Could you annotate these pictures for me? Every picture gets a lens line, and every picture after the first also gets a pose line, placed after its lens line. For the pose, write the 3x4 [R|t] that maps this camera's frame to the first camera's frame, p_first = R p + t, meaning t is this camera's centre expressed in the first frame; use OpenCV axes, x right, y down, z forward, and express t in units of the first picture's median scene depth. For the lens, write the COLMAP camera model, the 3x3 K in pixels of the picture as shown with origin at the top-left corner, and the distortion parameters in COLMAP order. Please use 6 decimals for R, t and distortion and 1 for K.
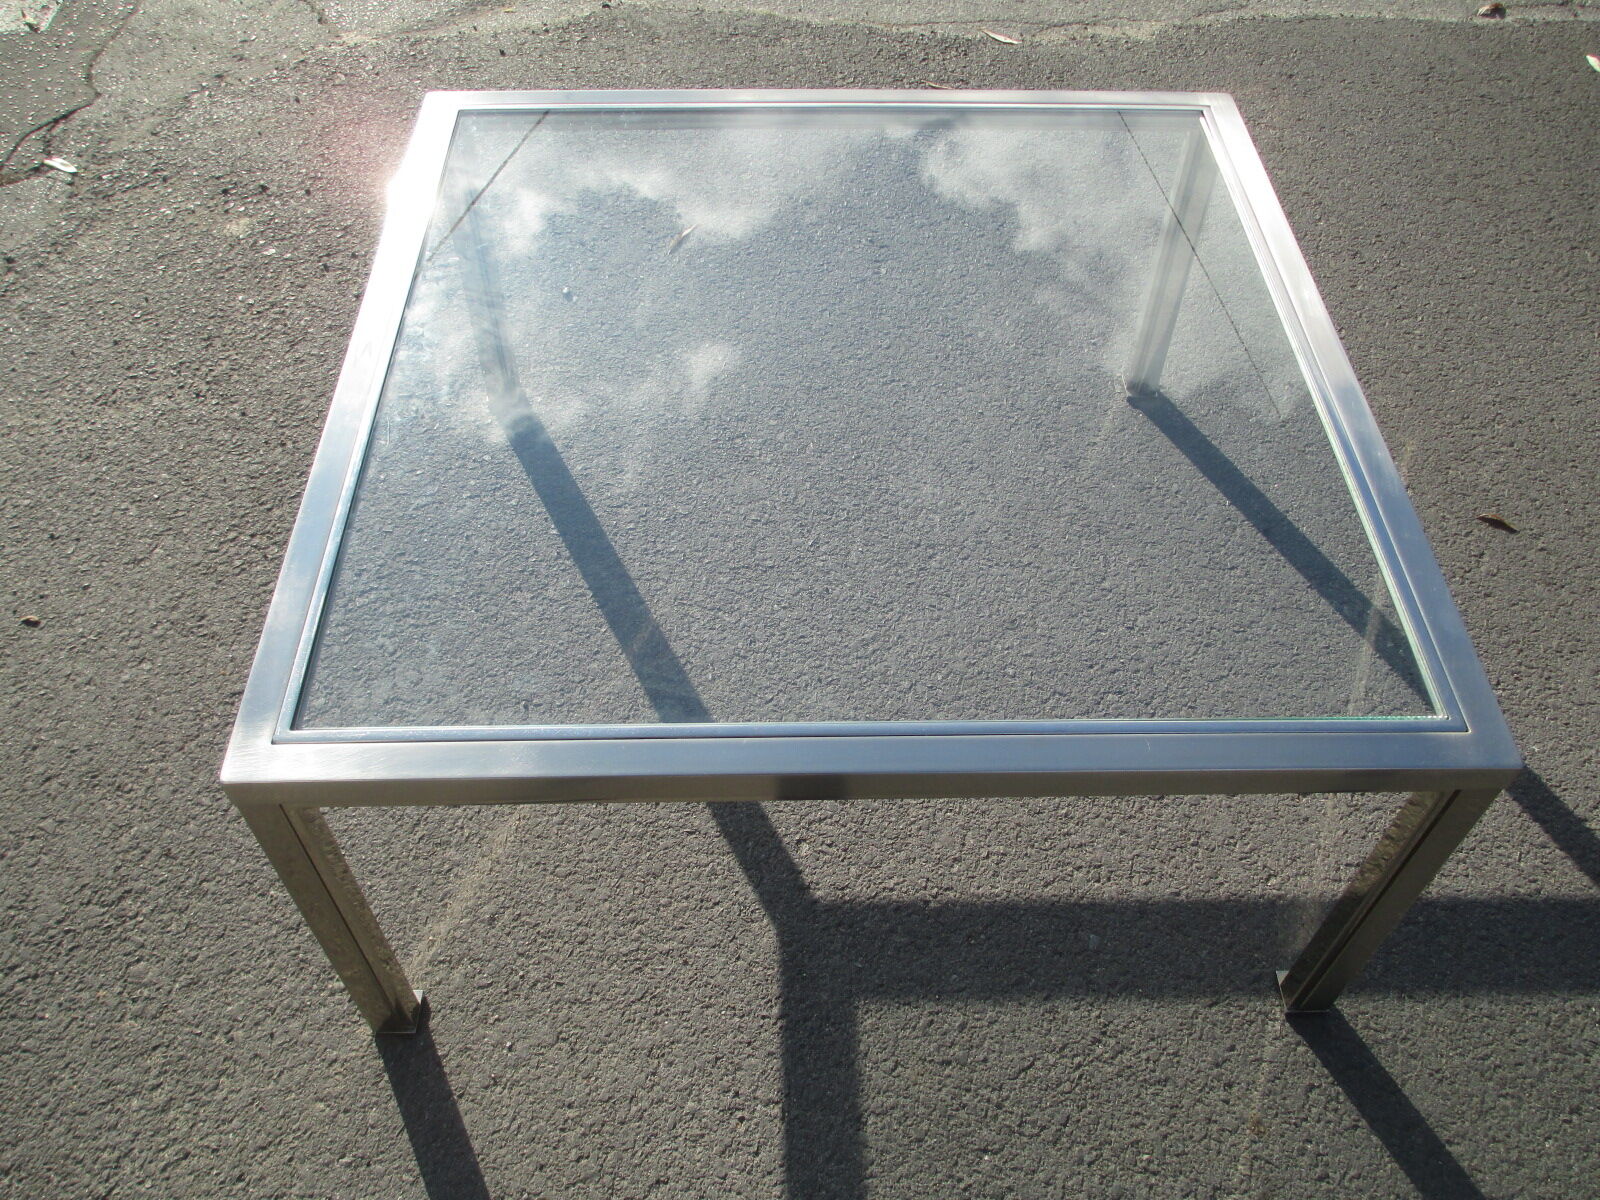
lens RADIAL K [[1328.9, 0, 800.0], [0, 1328.9, 600.0], [0, 0, 1]] dist [-0.057998, 0.010291]
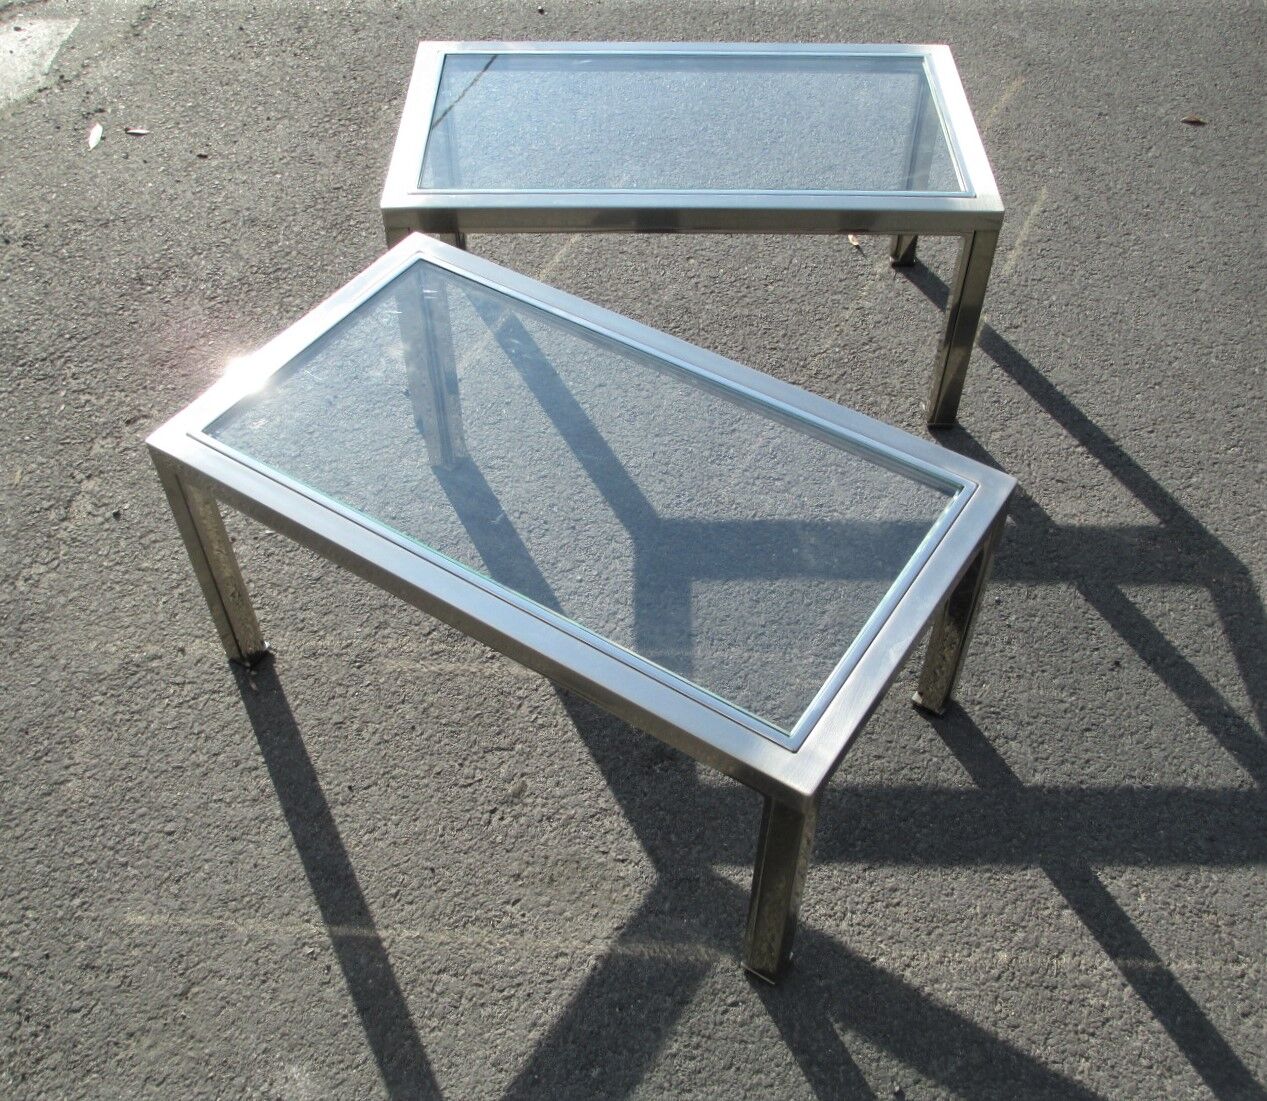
lens RADIAL K [[1307.8, 0, 633.5], [0, 1307.8, 550.5], [0, 0, 1]] dist [-0.062858, 0.027706]
pose [[0.998444, 0.029878, -0.047090, 0.017319], [-0.031779, 0.998687, -0.040172, 0.595702], [0.045828, 0.041606, 0.998083, -0.564888]]
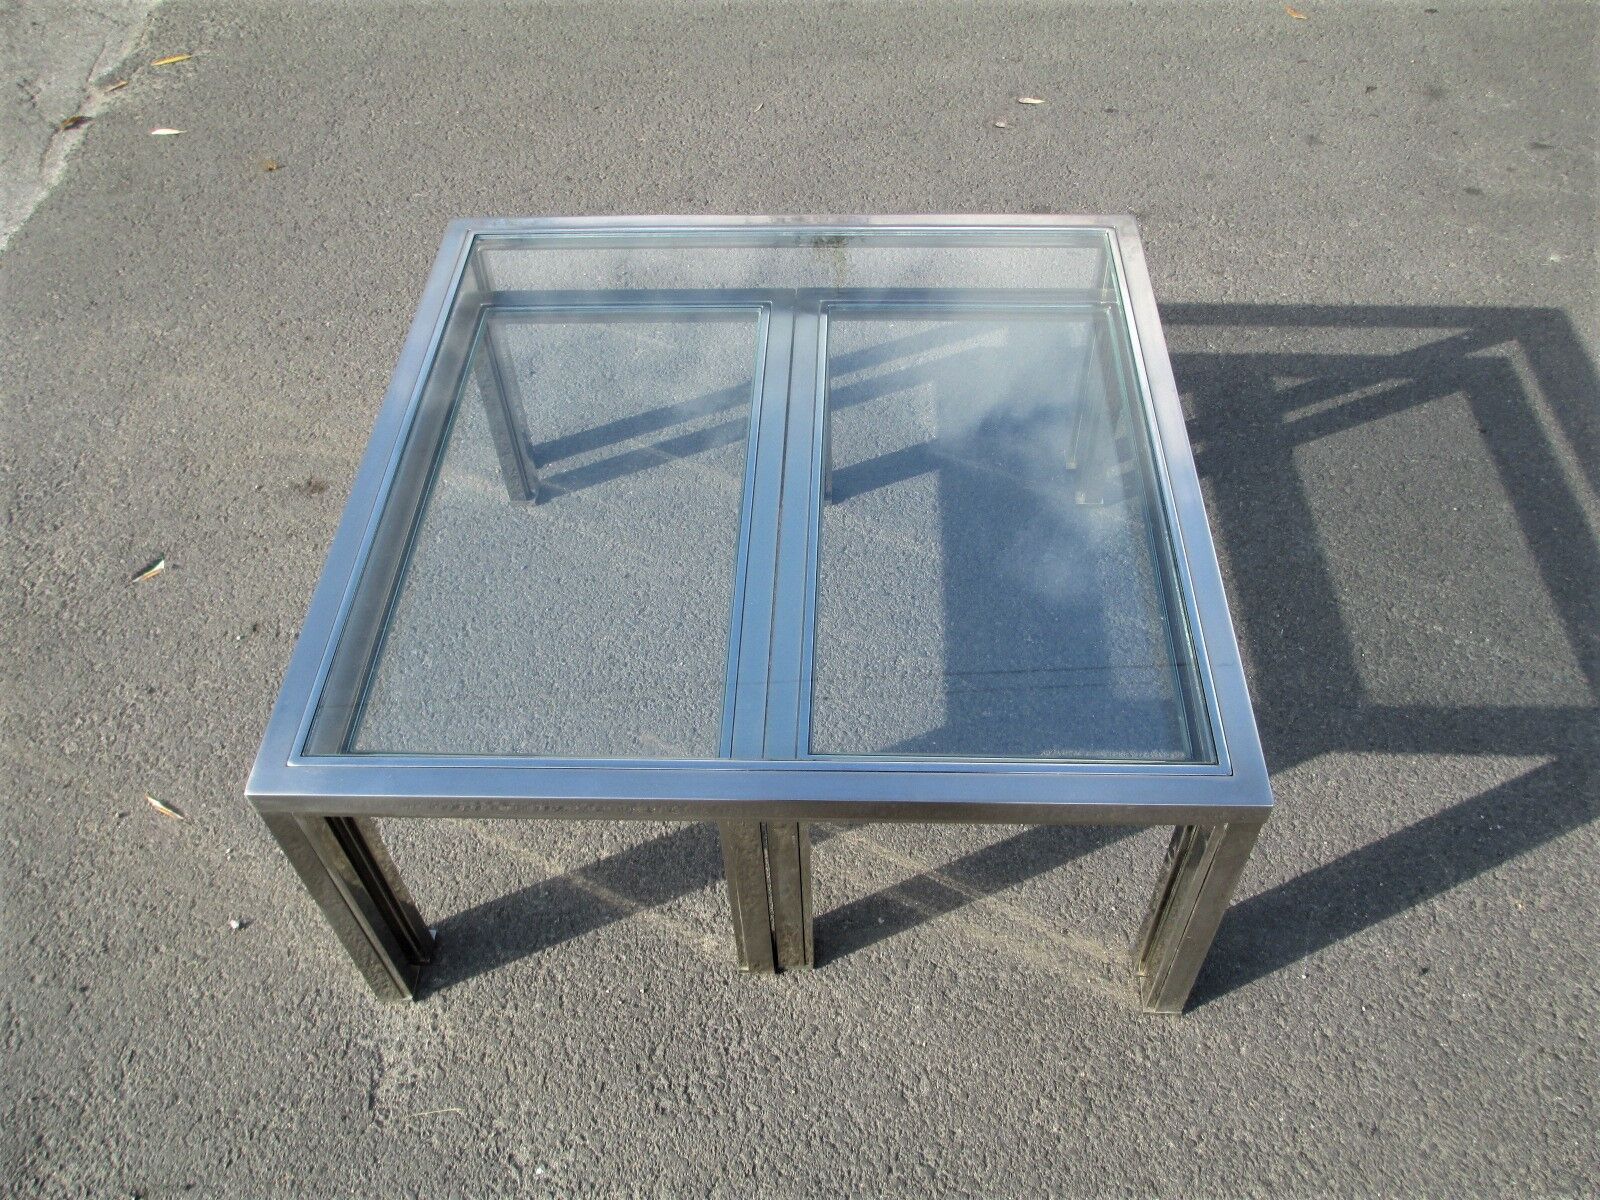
lens RADIAL K [[1328.9, 0, 800.0], [0, 1328.9, 600.0], [0, 0, 1]] dist [-0.057998, 0.010291]
pose [[0.058091, -0.766055, 0.640144, -0.728728], [0.787153, 0.429537, 0.442592, -0.560430], [-0.614016, 0.478181, 0.627955, 0.249842]]
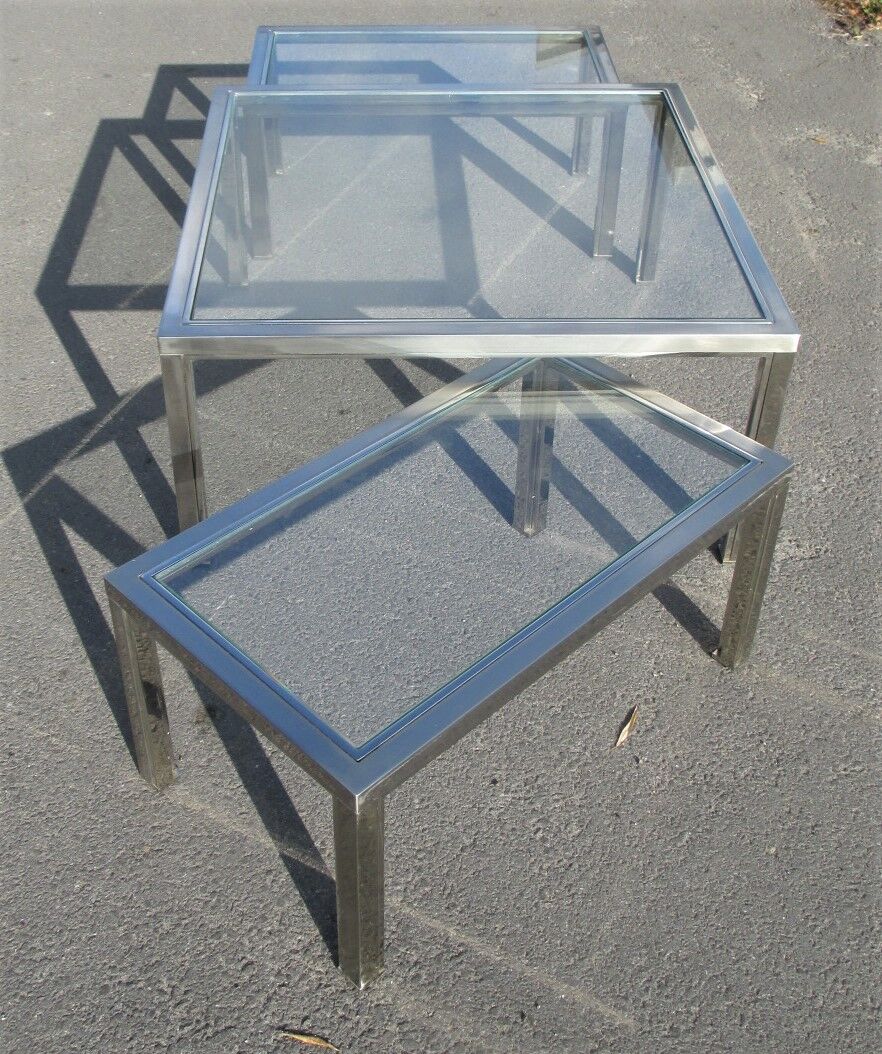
lens RADIAL K [[1344.8, 0, 441.0], [0, 1344.8, 527.0], [0, 0, 1]] dist [-0.033428, -0.008971]
pose [[-0.999040, -0.015283, -0.041061, 0.117533], [-0.041173, 0.007051, 0.999127, -1.759490], [-0.014980, 0.999858, -0.007673, 1.284317]]
